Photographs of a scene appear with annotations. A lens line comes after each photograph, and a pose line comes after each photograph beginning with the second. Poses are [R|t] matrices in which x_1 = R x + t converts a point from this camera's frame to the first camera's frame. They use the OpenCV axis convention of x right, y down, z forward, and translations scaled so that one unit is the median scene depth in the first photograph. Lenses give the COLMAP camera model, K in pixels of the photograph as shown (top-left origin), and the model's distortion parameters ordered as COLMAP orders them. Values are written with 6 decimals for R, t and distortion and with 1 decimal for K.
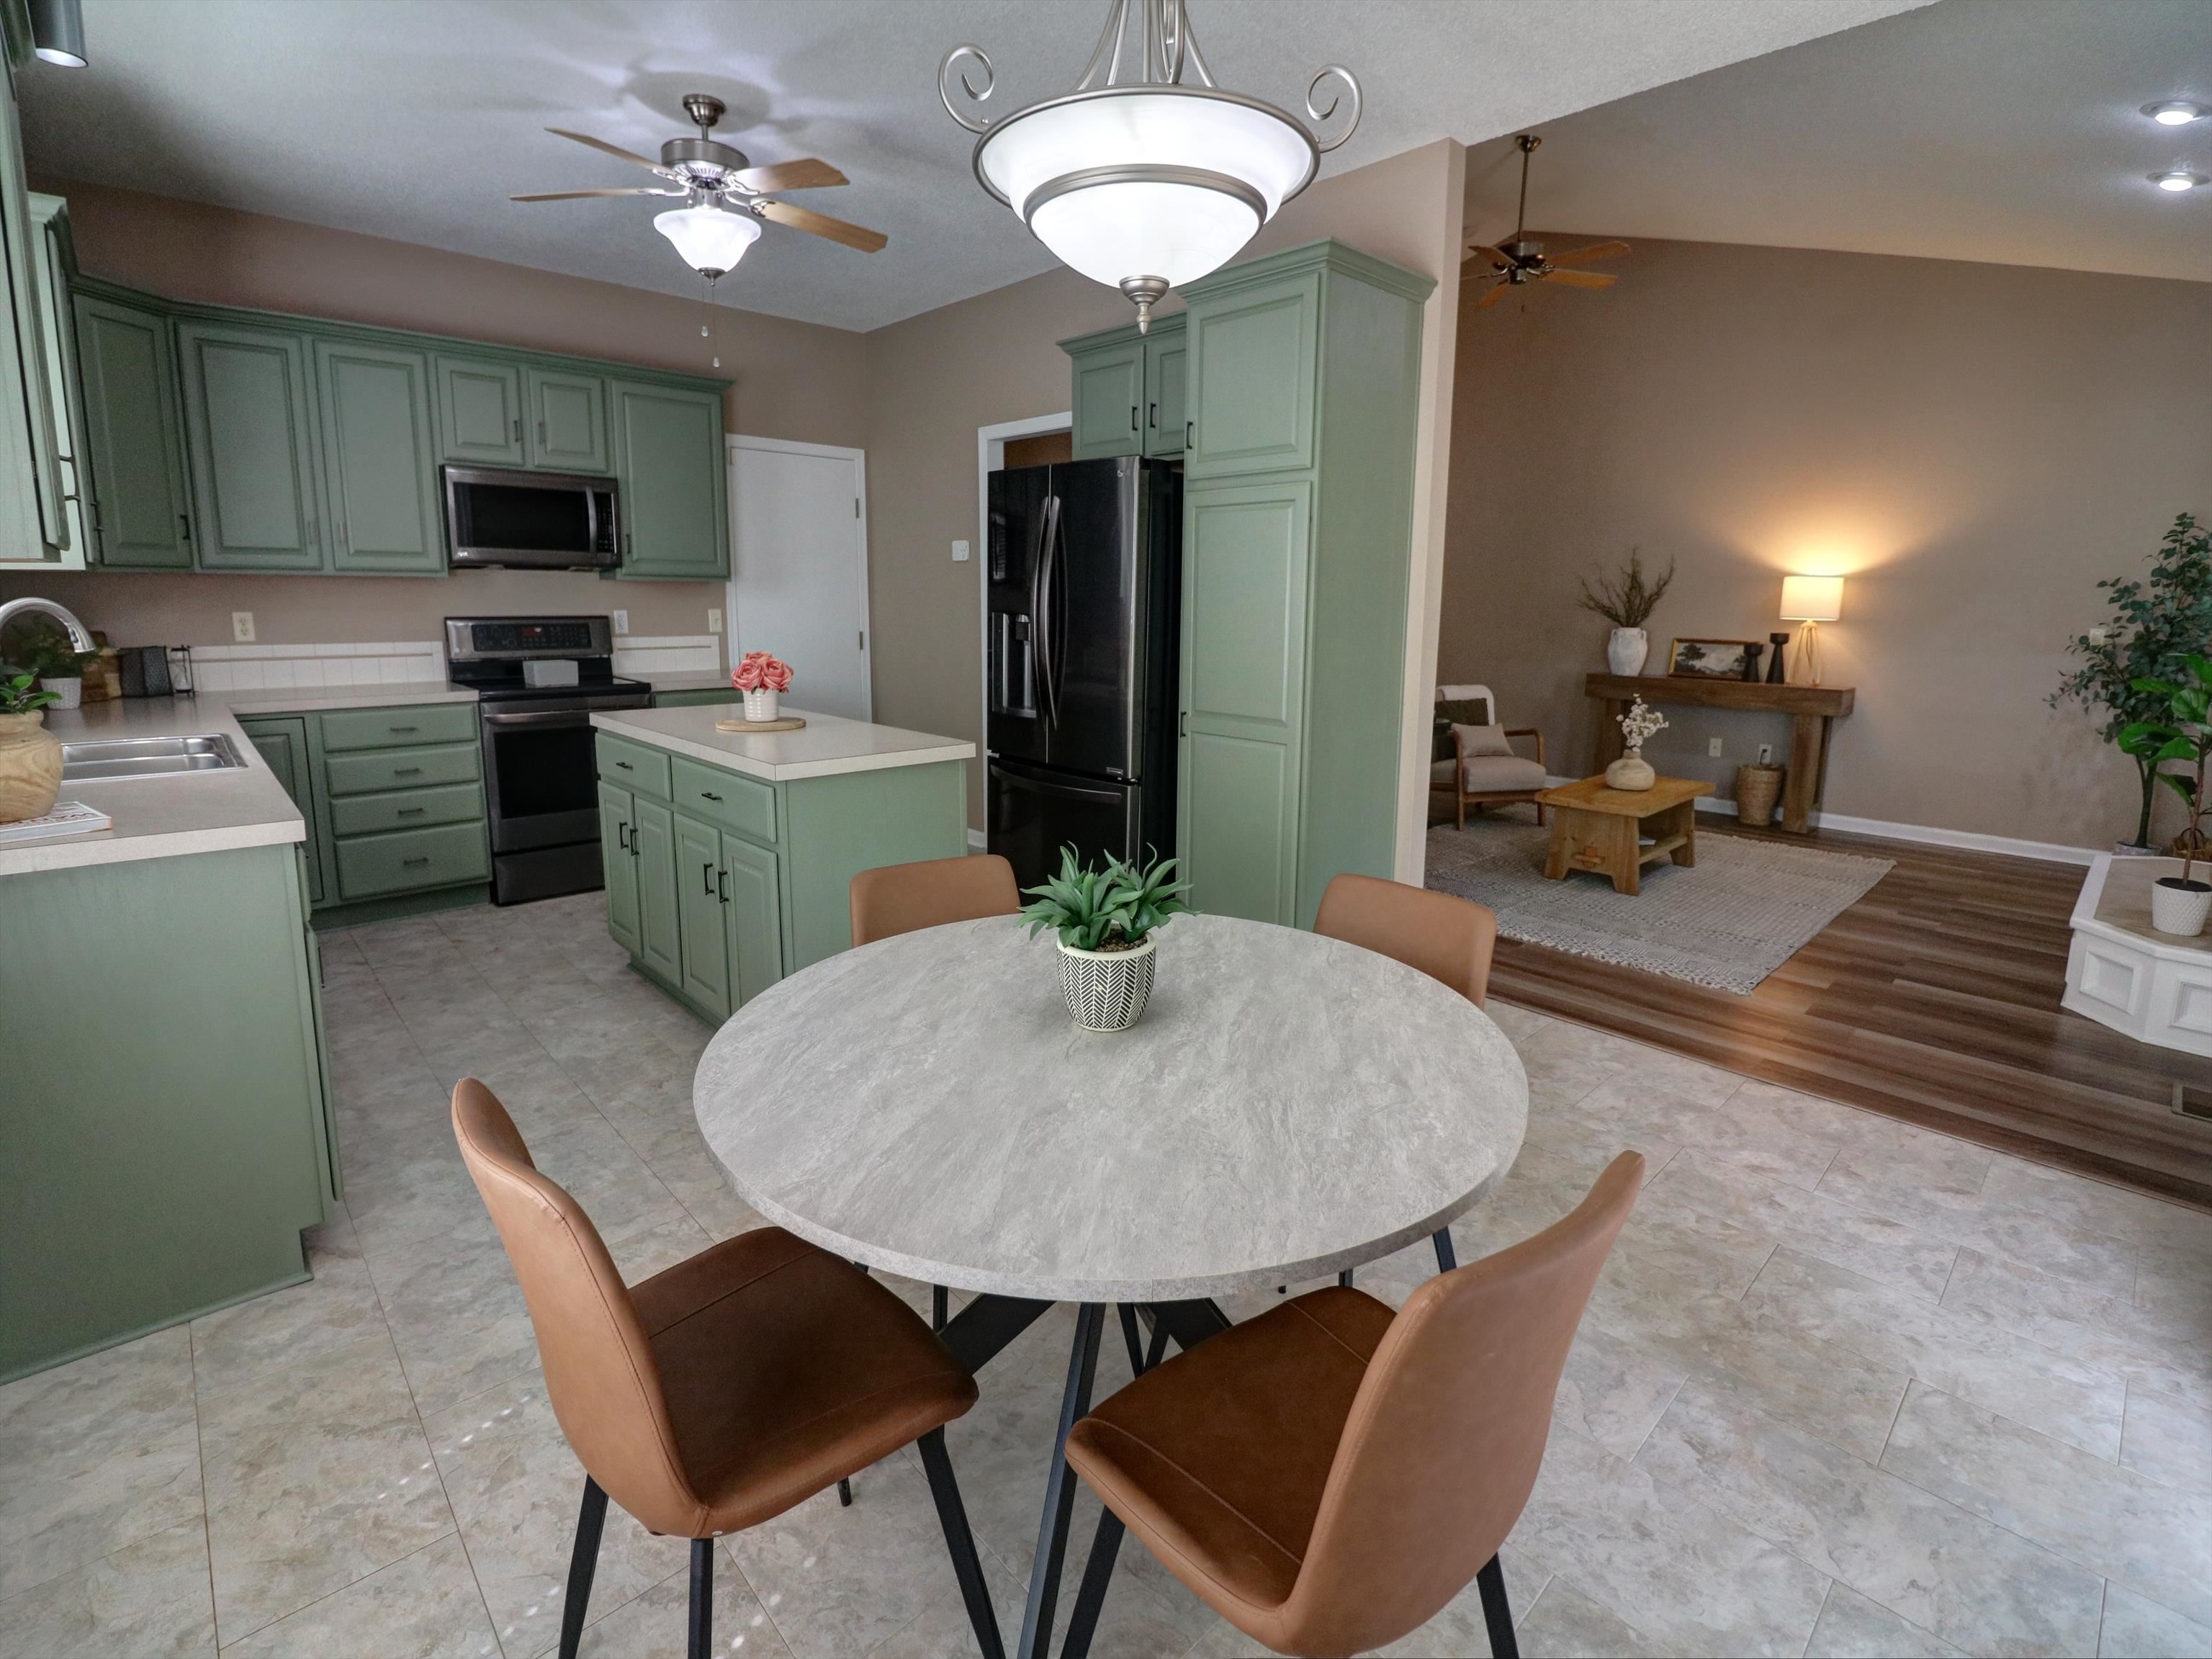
lens RADIAL K [[1040.1, 0, 1116.1], [0, 1040.1, 747.7], [0, 0, 1]] dist [-0.000720, -0.013492]
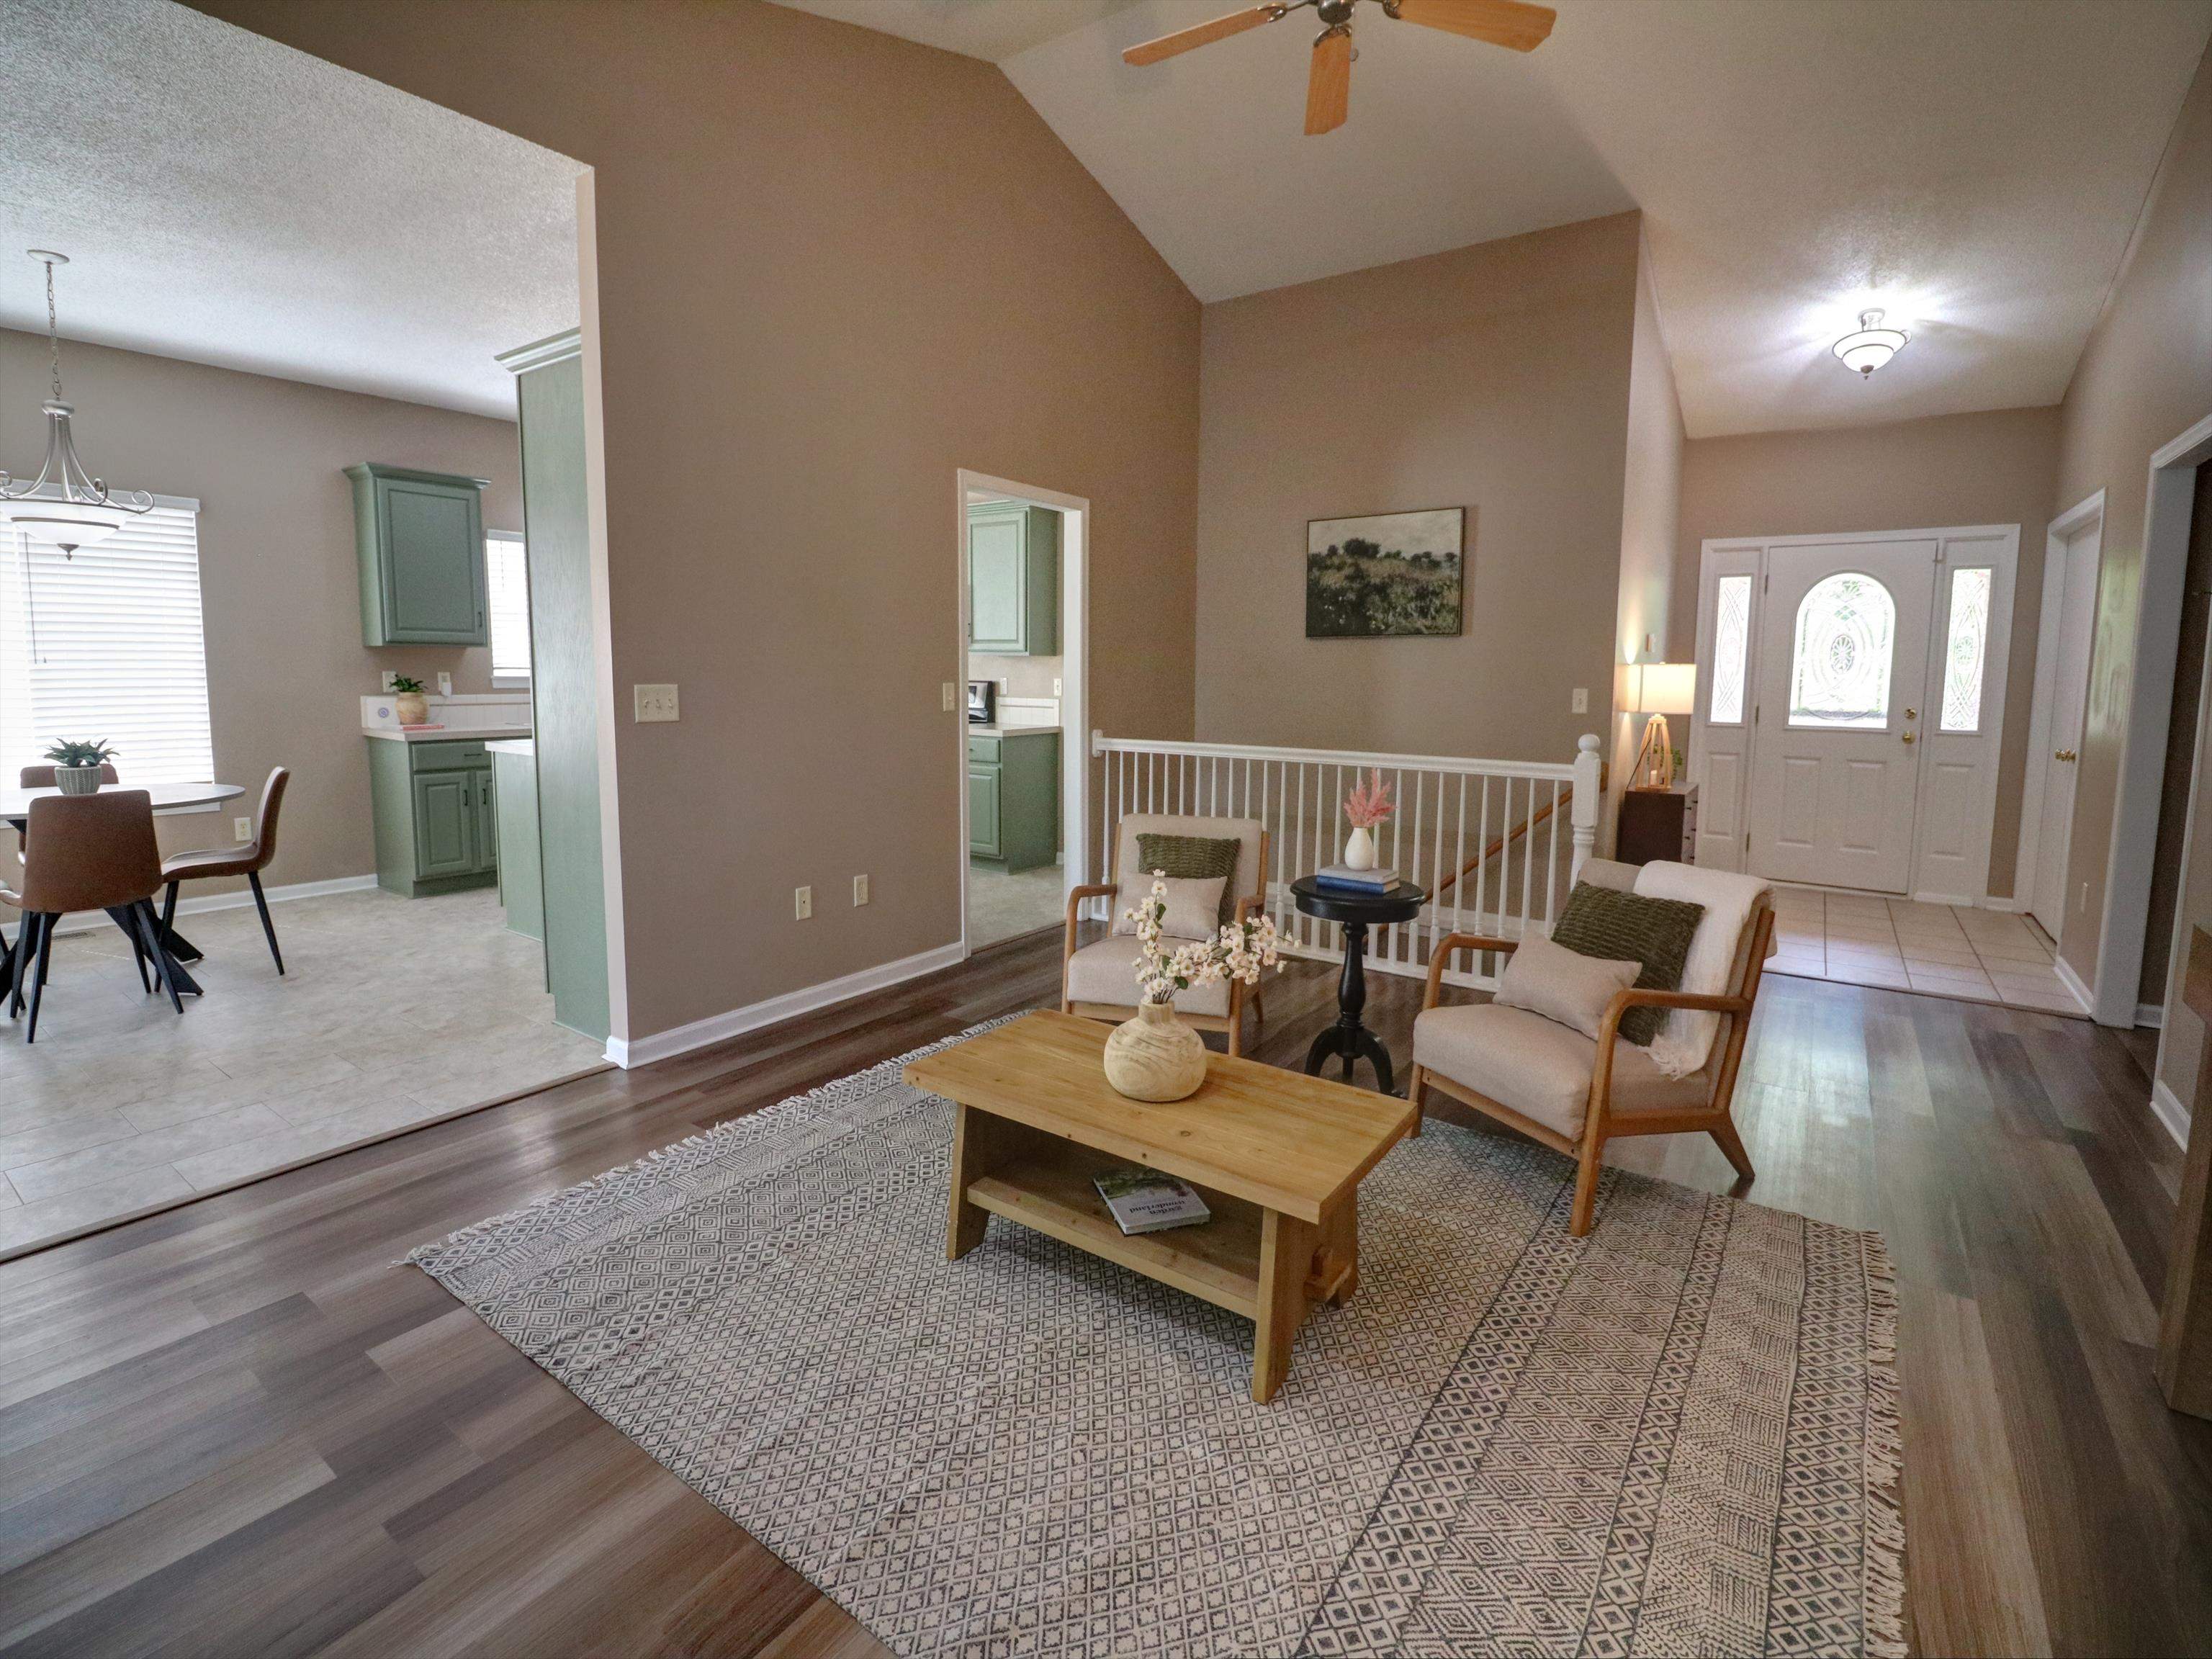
lens RADIAL K [[1022.8, 0, 1108.6], [0, 1022.8, 780.4], [0, 0, 1]] dist [0.002229, -0.013619]
pose [[0.188053, 0.096087, -0.977448, 0.894404], [-0.153921, 0.985789, 0.067294, -0.111409], [0.970023, 0.137795, 0.200170, 0.881058]]
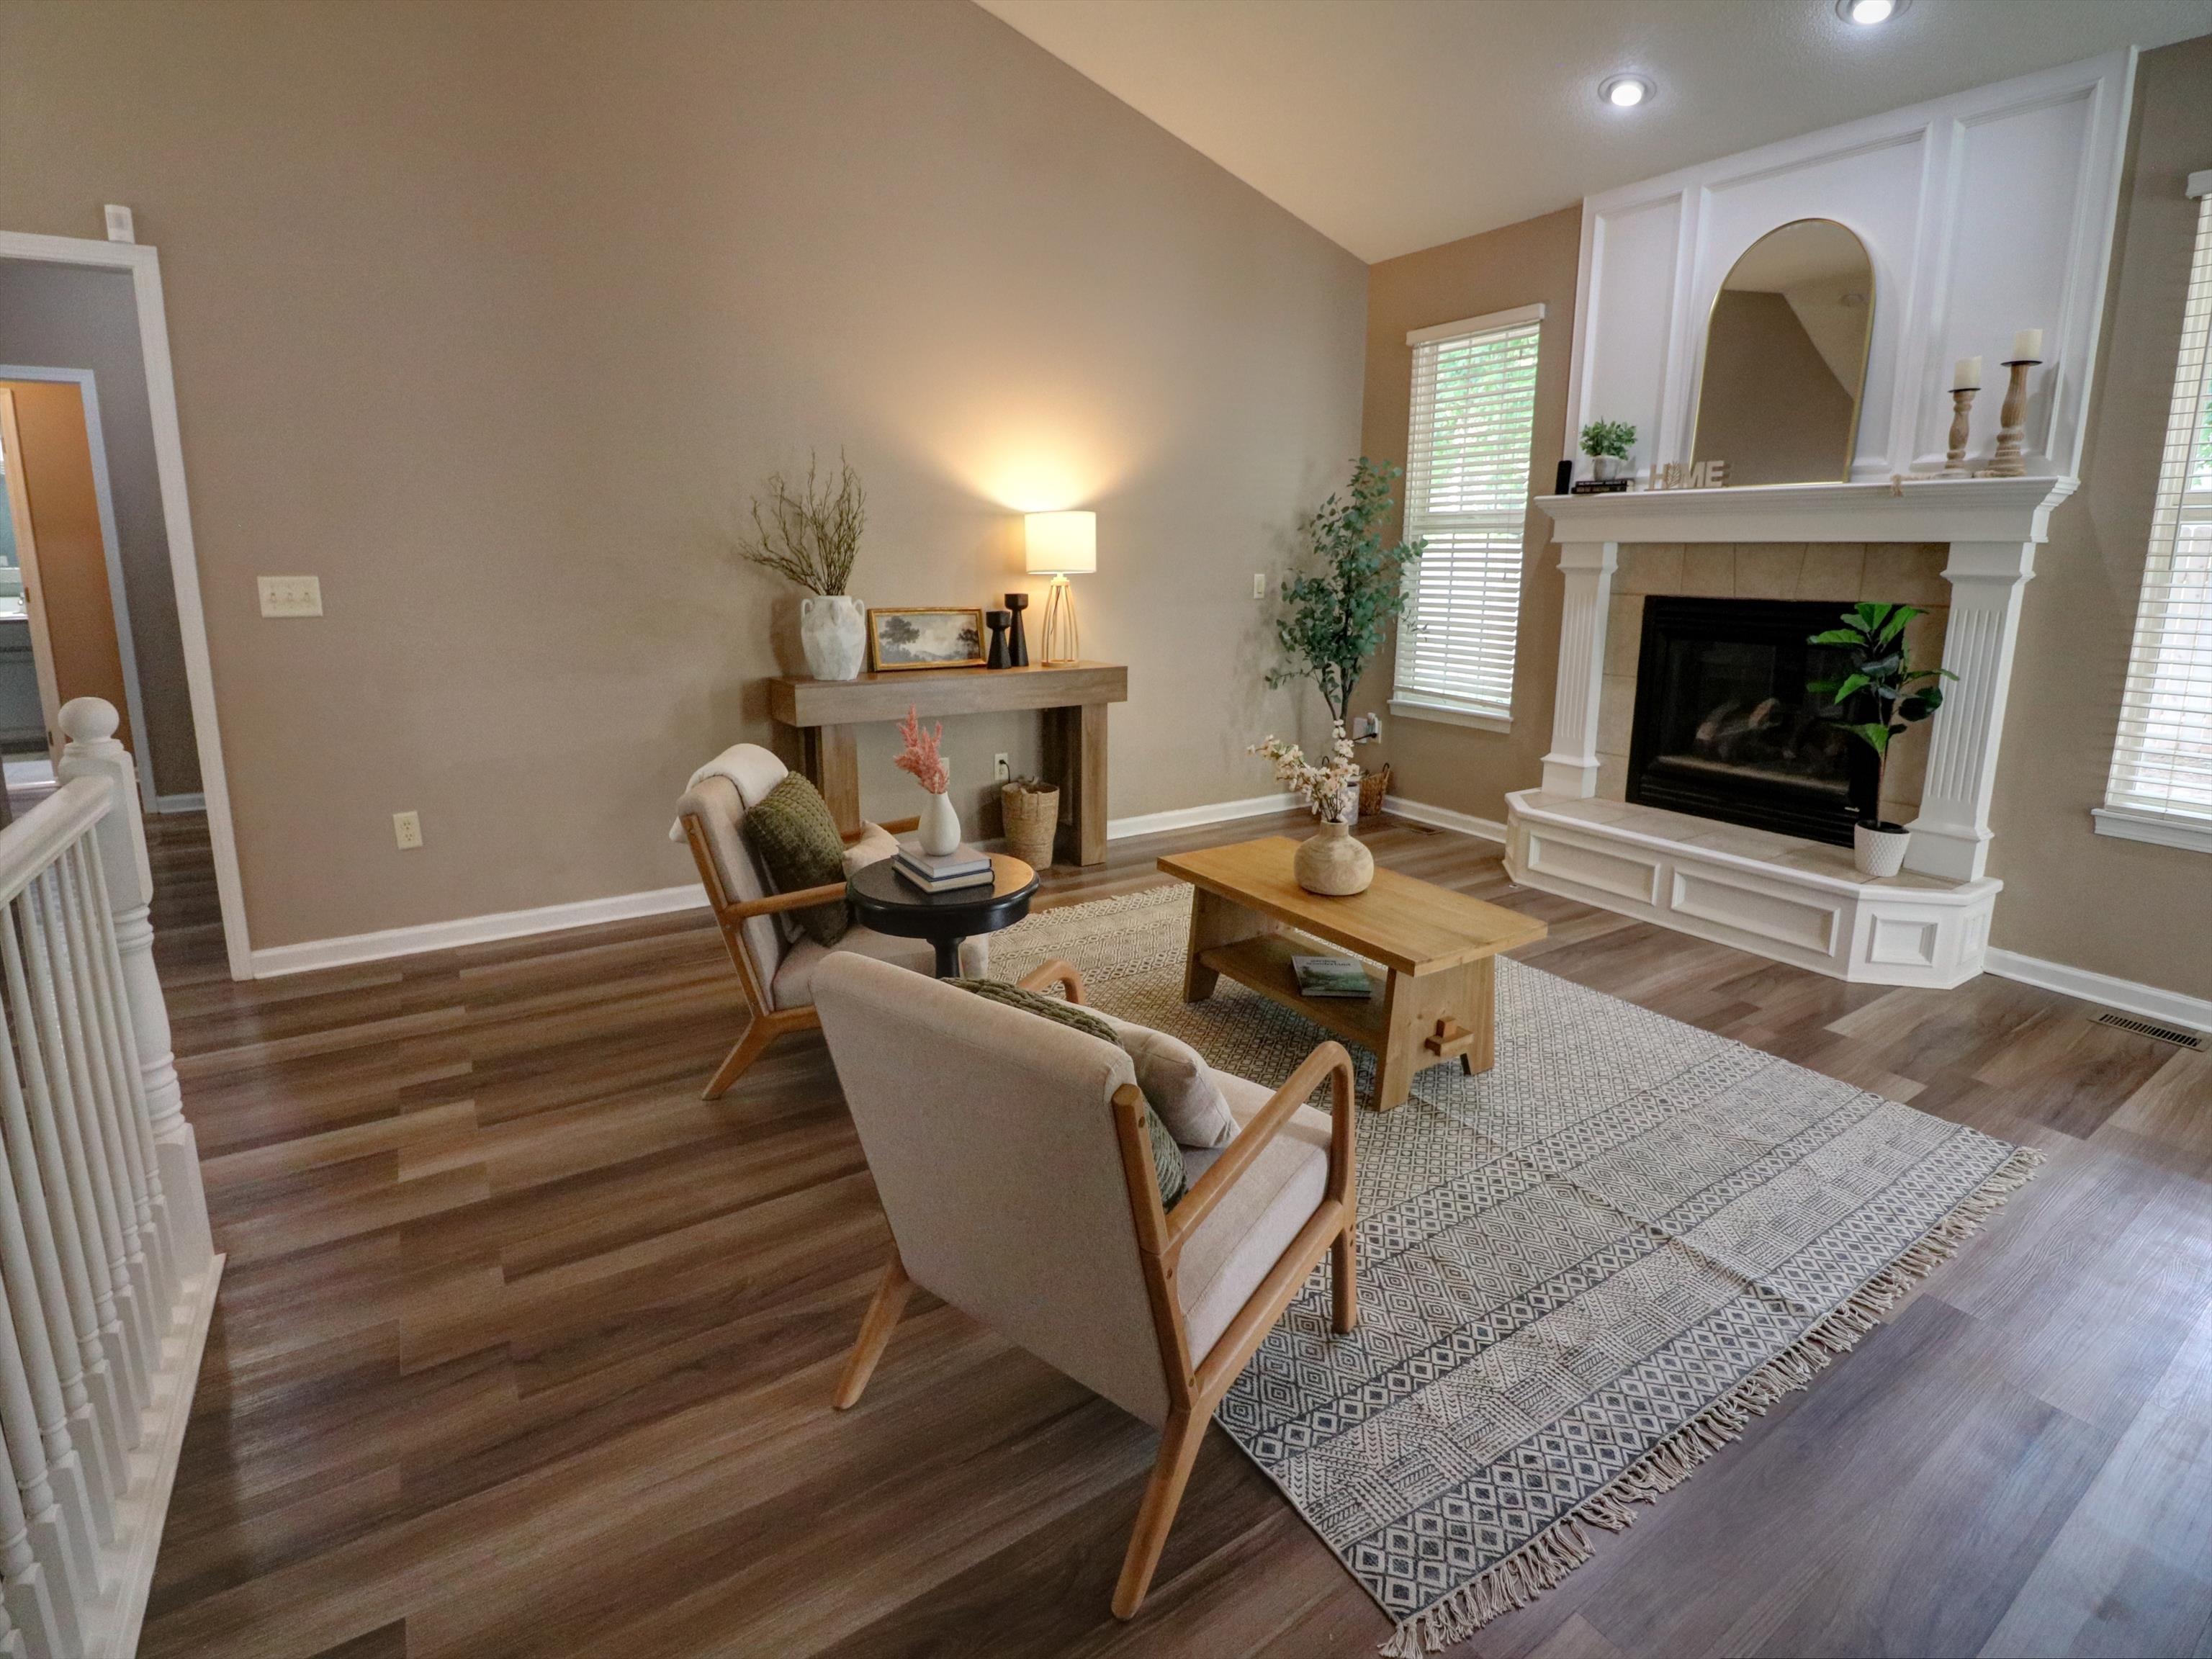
lens RADIAL K [[1065.7, 0, 1118.0], [0, 1065.7, 753.8], [0, 0, 1]] dist [0.001021, -0.015893]
pose [[0.172923, -0.193526, 0.965736, -0.064156], [0.138568, 0.975535, 0.170678, -0.144908], [-0.975139, 0.104306, 0.195509, 0.994991]]
